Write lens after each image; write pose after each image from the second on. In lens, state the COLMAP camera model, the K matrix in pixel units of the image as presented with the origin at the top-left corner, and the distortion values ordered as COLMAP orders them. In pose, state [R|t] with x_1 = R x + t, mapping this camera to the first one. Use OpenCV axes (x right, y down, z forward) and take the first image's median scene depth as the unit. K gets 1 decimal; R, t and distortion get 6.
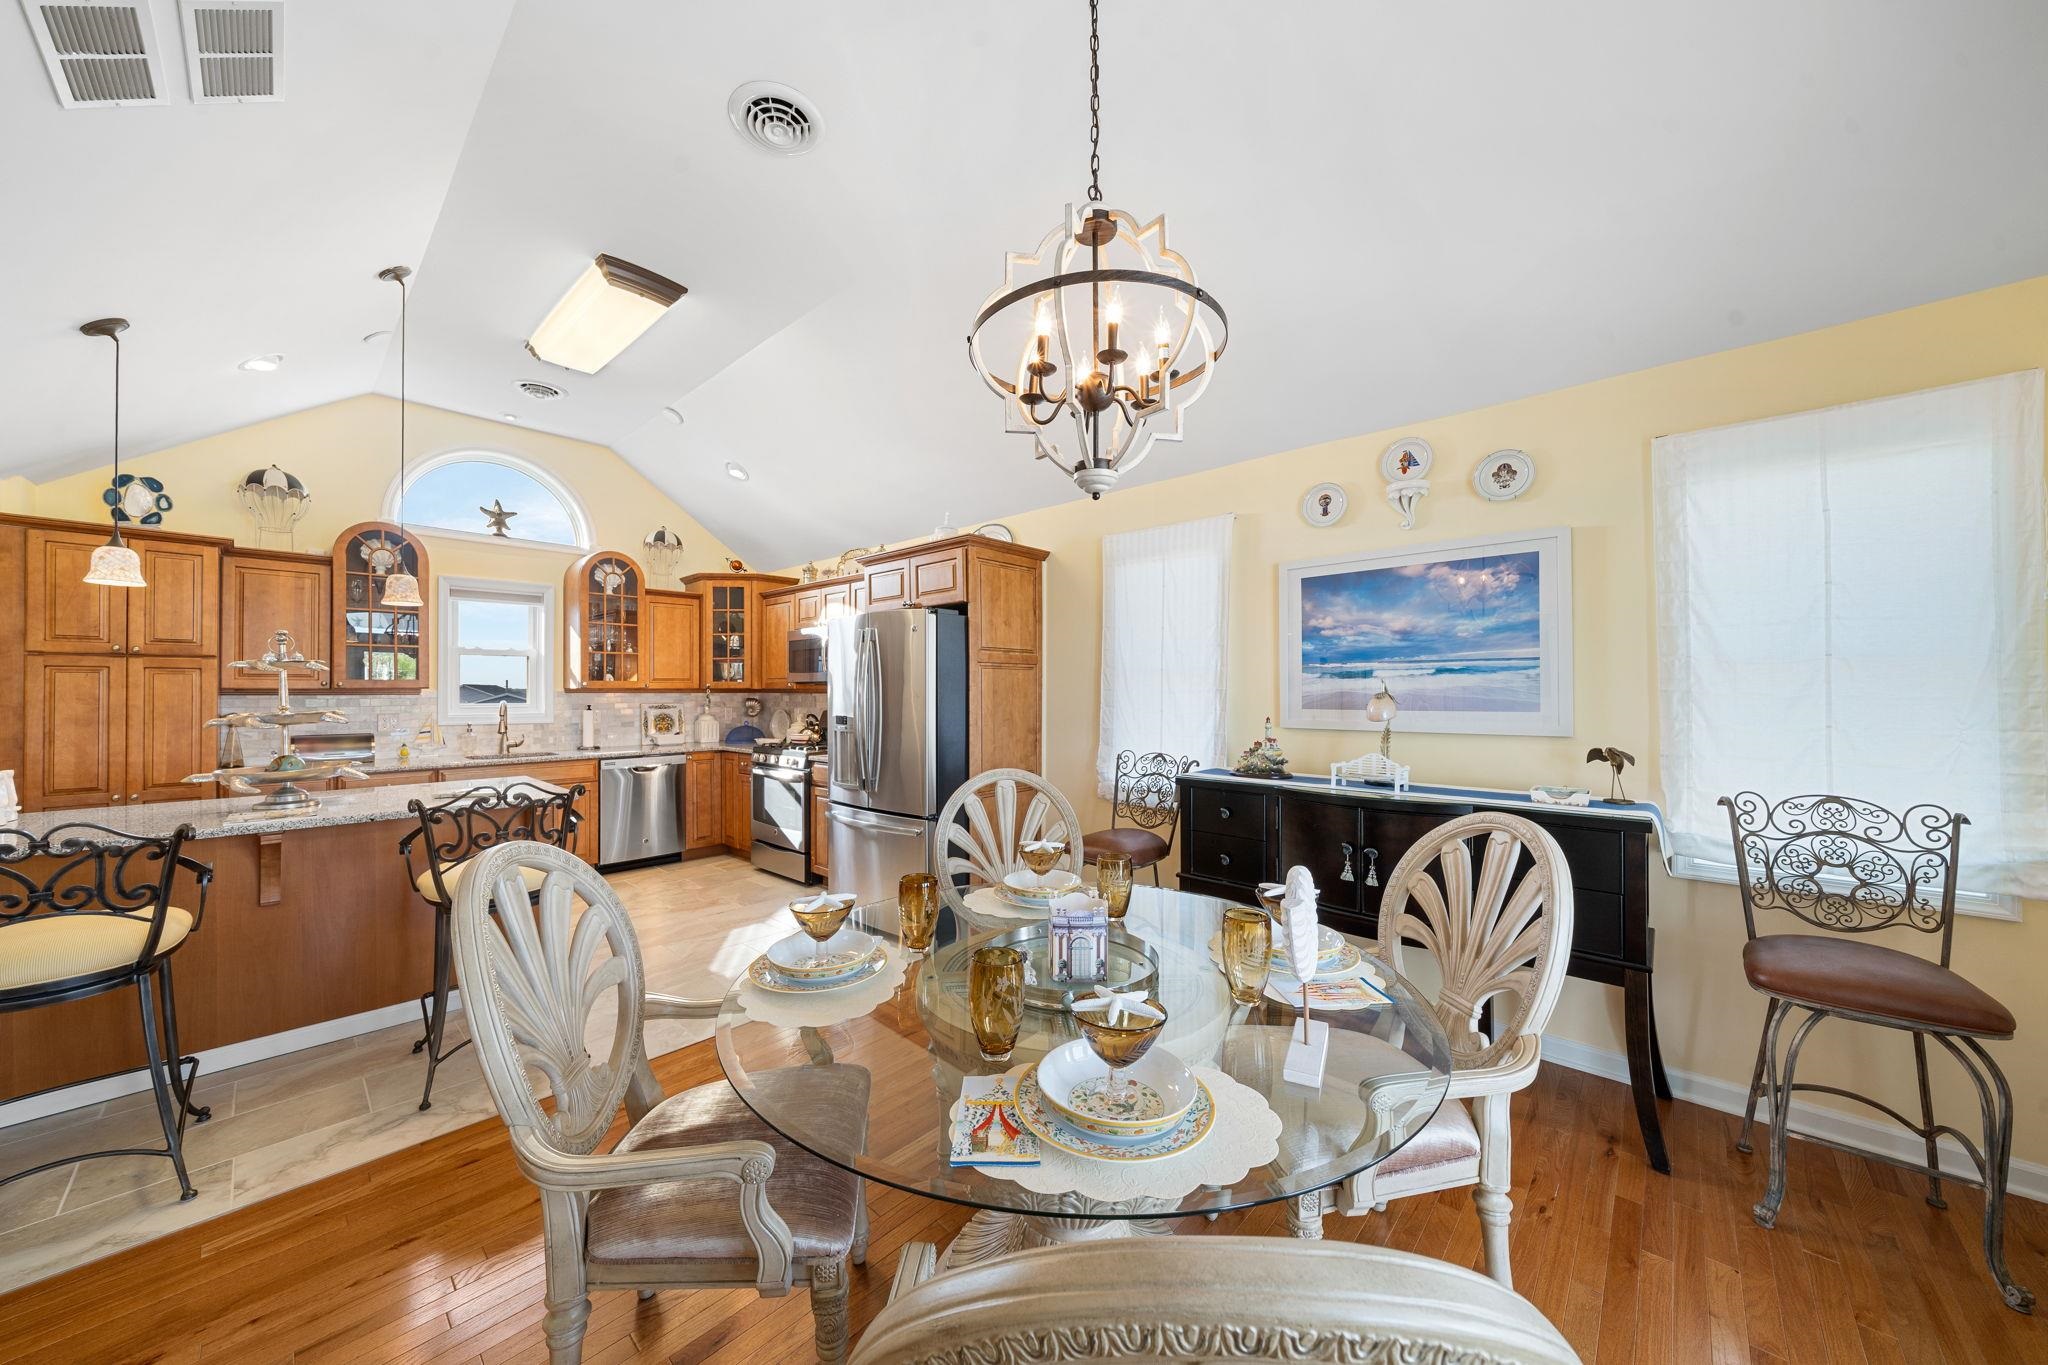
lens RADIAL K [[704.0, 0, 1021.2], [0, 704.0, 685.9], [0, 0, 1]] dist [-0.003450, -0.000140]
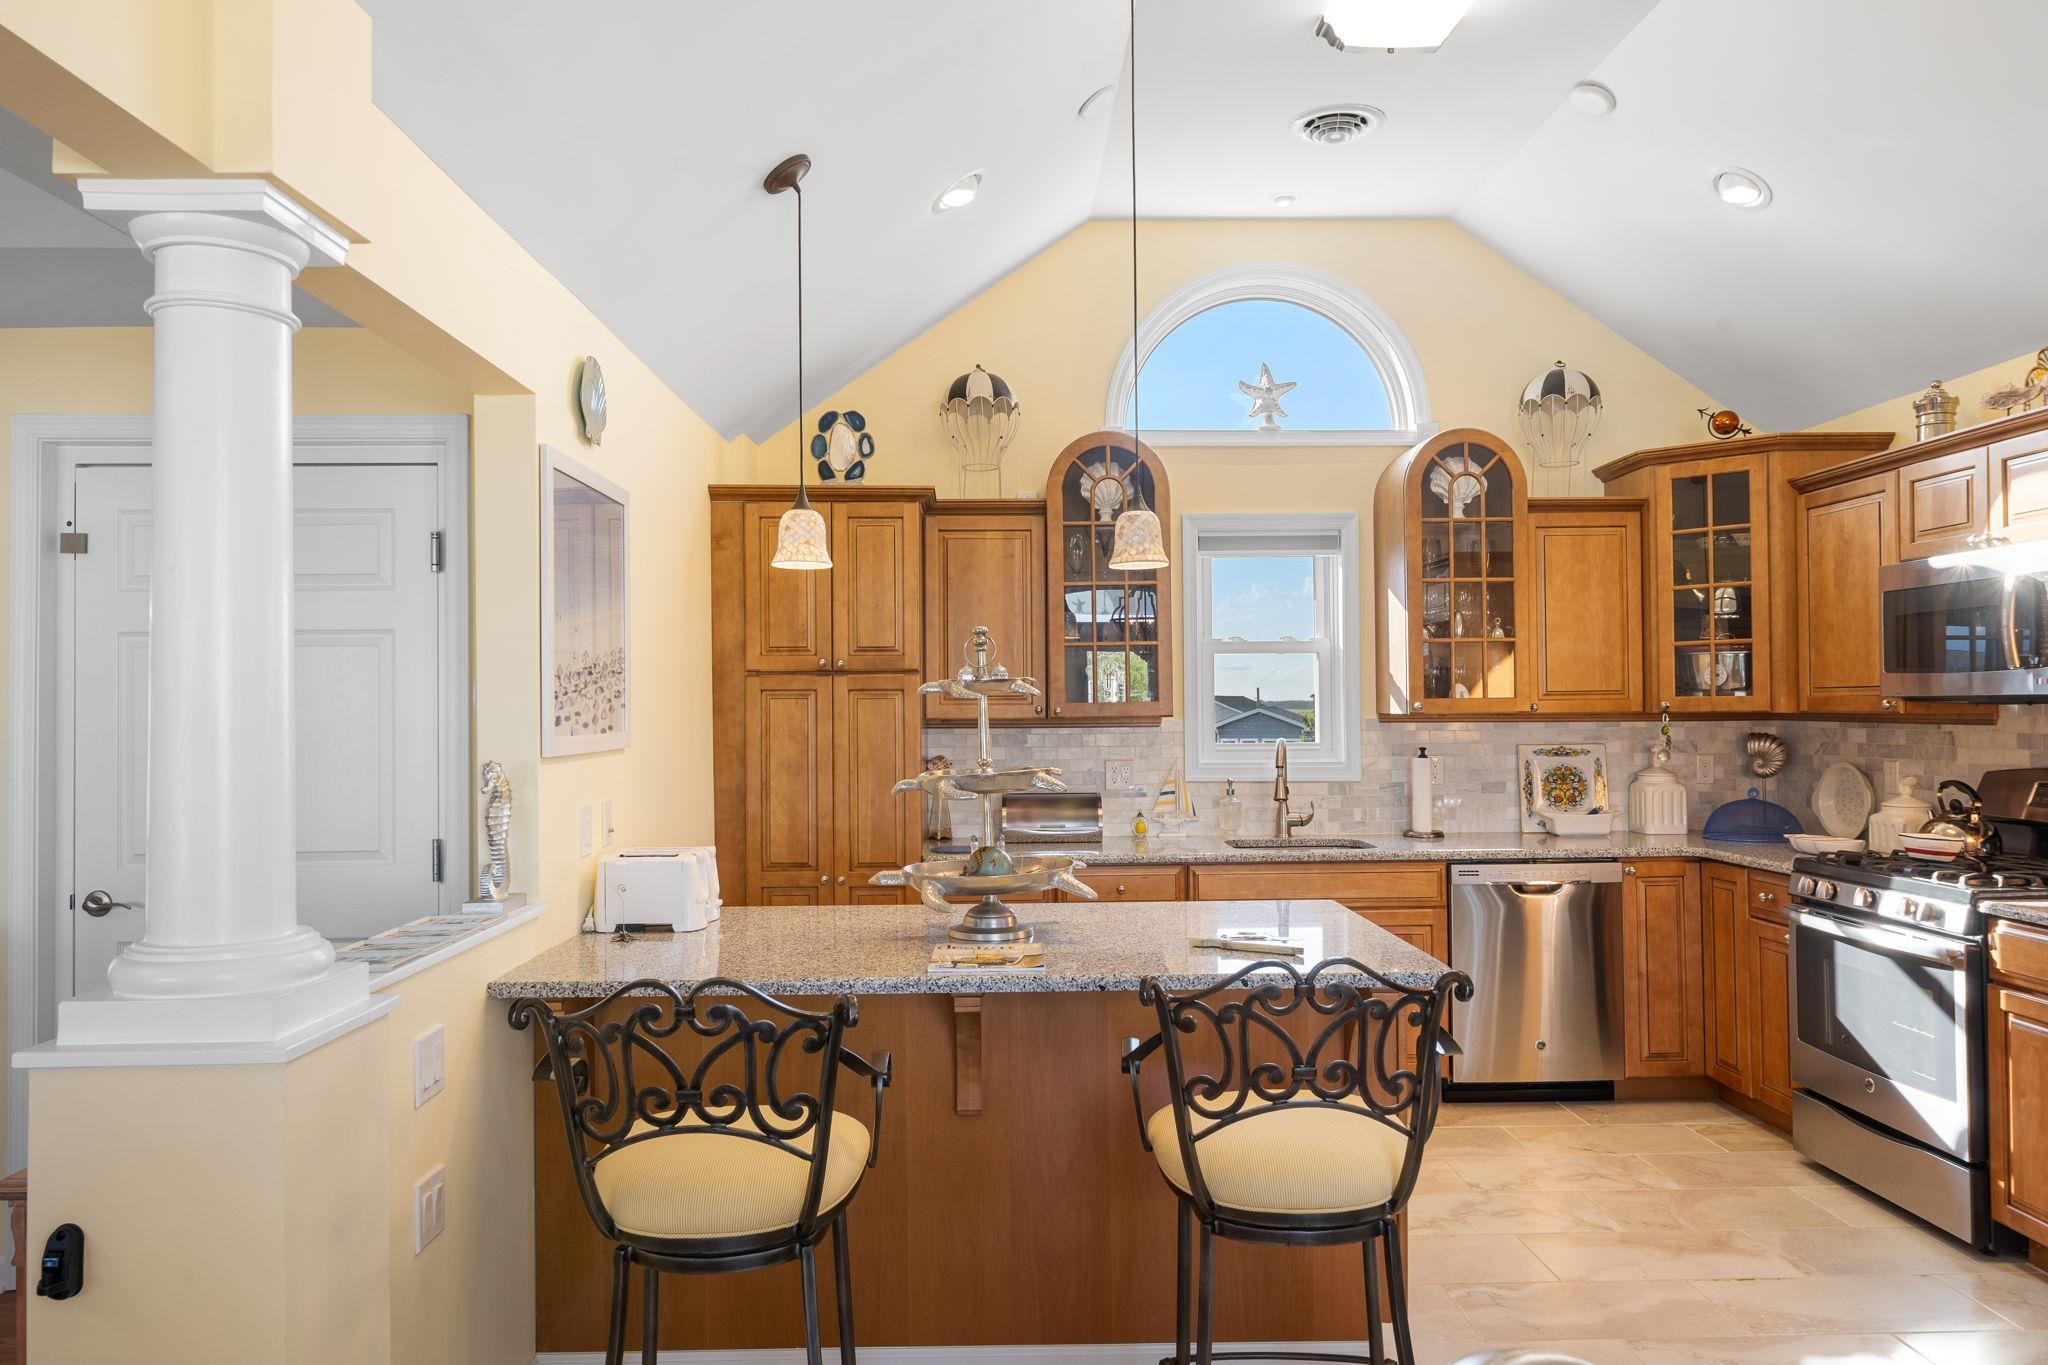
lens RADIAL K [[1379.0, 0, 1018.8], [0, 1379.0, 688.6], [0, 0, 1]] dist [-0.000550, -0.000314]
pose [[0.694738, -0.013661, -0.719133, -0.161178], [0.011996, 0.999901, -0.007405, -0.014422], [0.719163, -0.003482, 0.694833, 0.173076]]
